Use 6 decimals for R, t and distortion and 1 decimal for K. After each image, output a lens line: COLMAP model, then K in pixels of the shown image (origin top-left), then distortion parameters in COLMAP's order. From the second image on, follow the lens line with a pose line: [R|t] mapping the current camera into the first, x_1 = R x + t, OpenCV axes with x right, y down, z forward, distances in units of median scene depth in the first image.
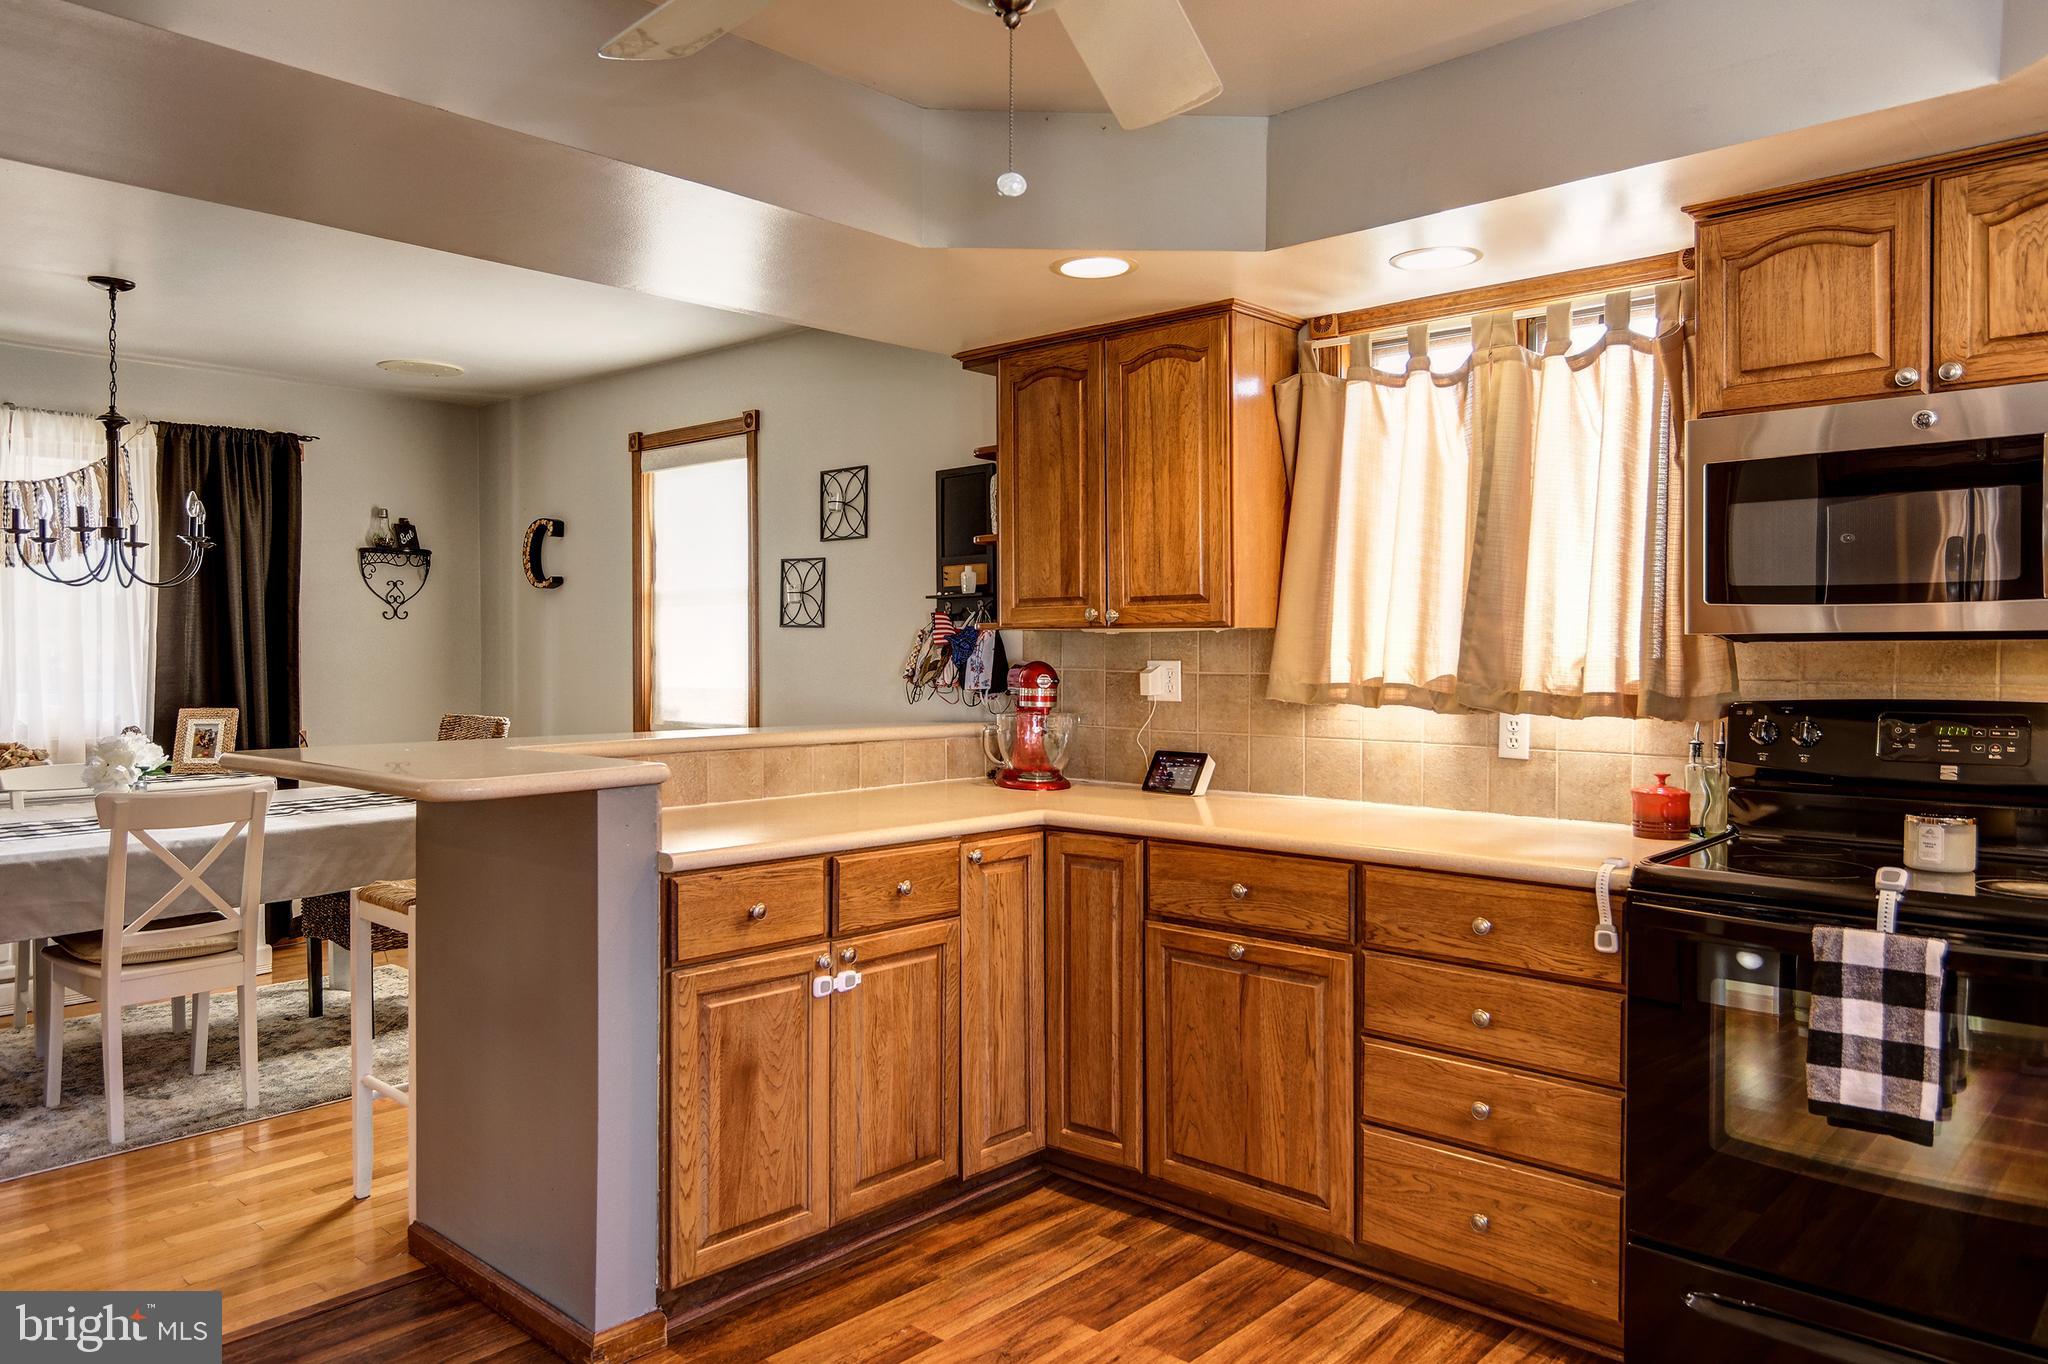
lens RADIAL K [[1372.7, 0, 1027.9], [0, 1372.7, 682.6], [0, 0, 1]] dist [0.002879, 0.000290]
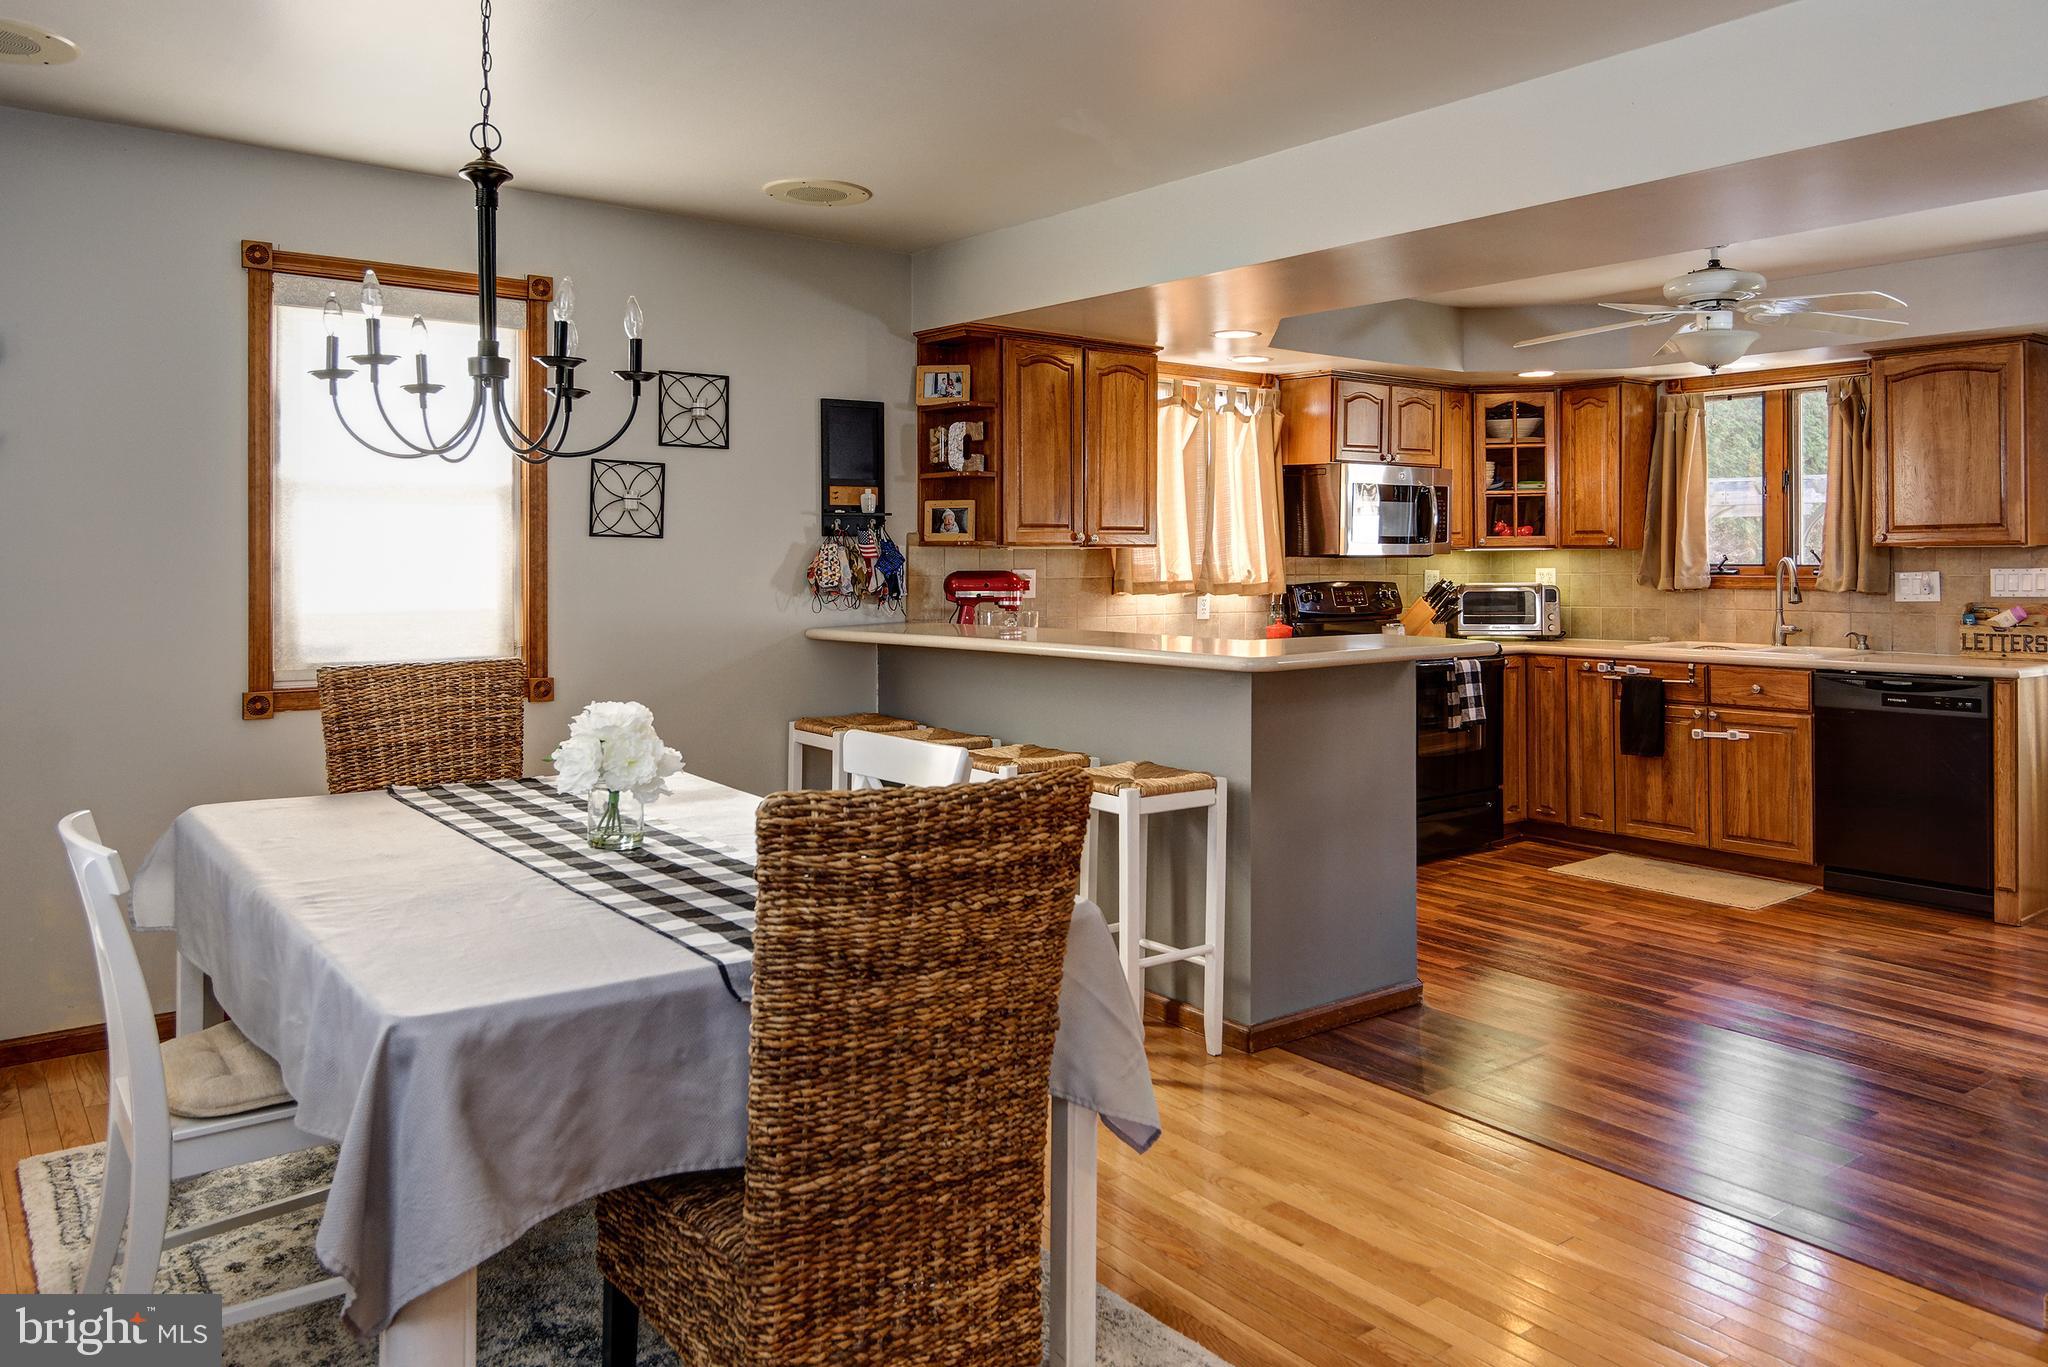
lens RADIAL K [[1440.5, 0, 1038.9], [0, 1440.5, 567.4], [0, 0, 1]] dist [0.003669, 0.001104]
pose [[0.167211, -0.008532, 0.985884, -1.718359], [0.021055, 0.999765, 0.005081, -0.031997], [-0.985696, 0.019908, 0.167351, 0.941110]]
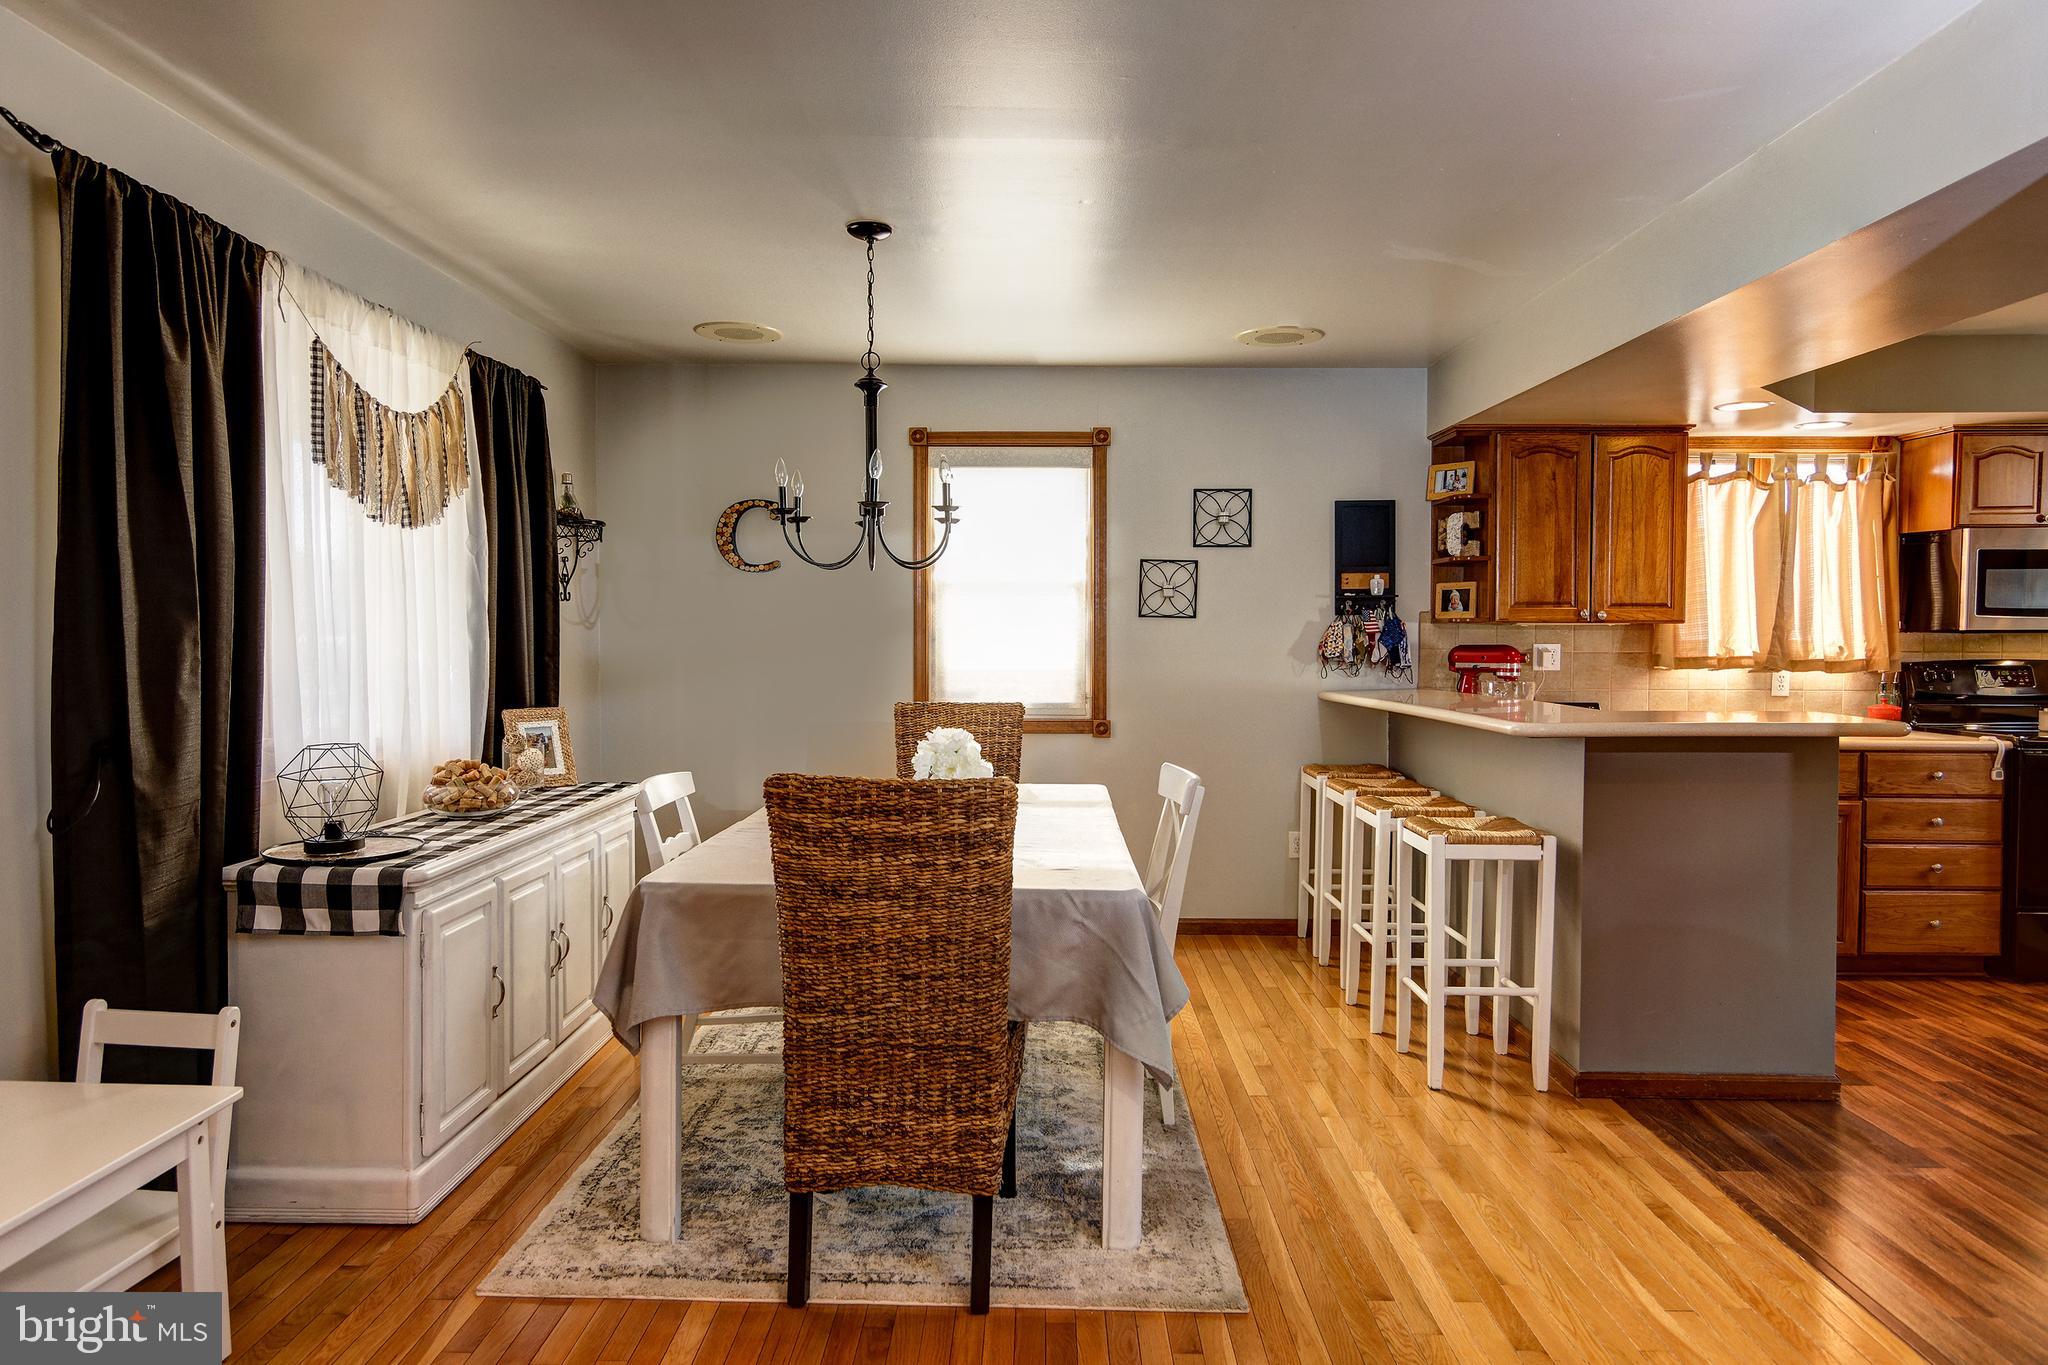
lens RADIAL K [[1232.0, 0, 1015.9], [0, 1232.0, 677.4], [0, 0, 1]] dist [0.001623, 0.001426]
pose [[0.749081, -0.023695, 0.662055, -1.590053], [0.015092, 0.999711, 0.018703, -0.016796], [-0.662307, -0.004018, 0.749222, 0.466121]]
